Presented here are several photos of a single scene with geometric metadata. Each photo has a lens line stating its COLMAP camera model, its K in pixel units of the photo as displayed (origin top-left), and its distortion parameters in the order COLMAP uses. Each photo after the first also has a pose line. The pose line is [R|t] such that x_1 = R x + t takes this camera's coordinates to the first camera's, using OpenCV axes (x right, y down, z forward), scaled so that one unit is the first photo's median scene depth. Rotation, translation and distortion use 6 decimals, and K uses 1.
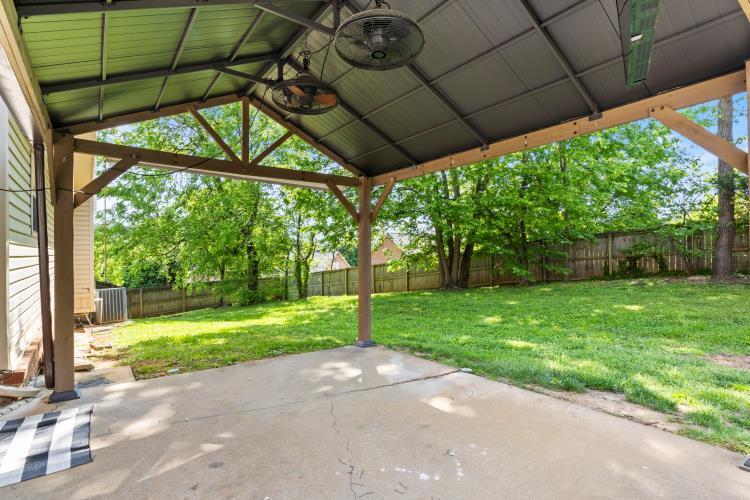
lens RADIAL K [[382.2, 0, 375.0], [0, 382.2, 250.0], [0, 0, 1]] dist [-0.001433, -0.000241]
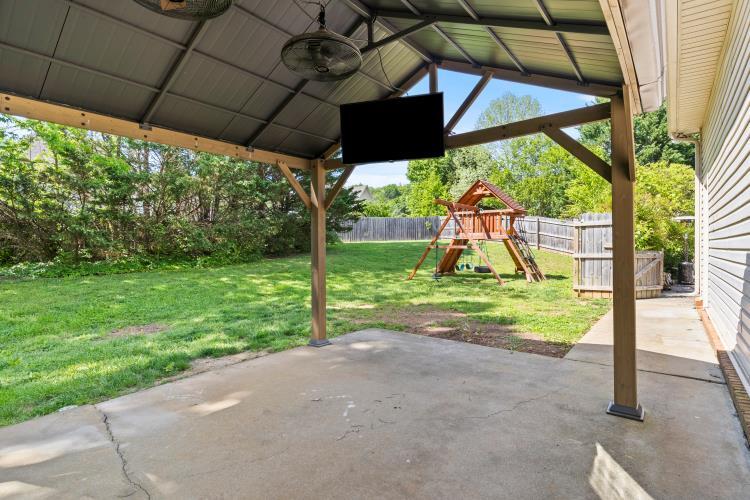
lens RADIAL K [[382.2, 0, 375.0], [0, 382.2, 250.0], [0, 0, 1]] dist [-0.001433, -0.000241]
pose [[-0.263808, -0.000581, 0.964575, -0.820523], [-0.004276, 0.999991, -0.000567, 0.015233], [-0.964566, -0.004274, -0.263808, 0.849863]]
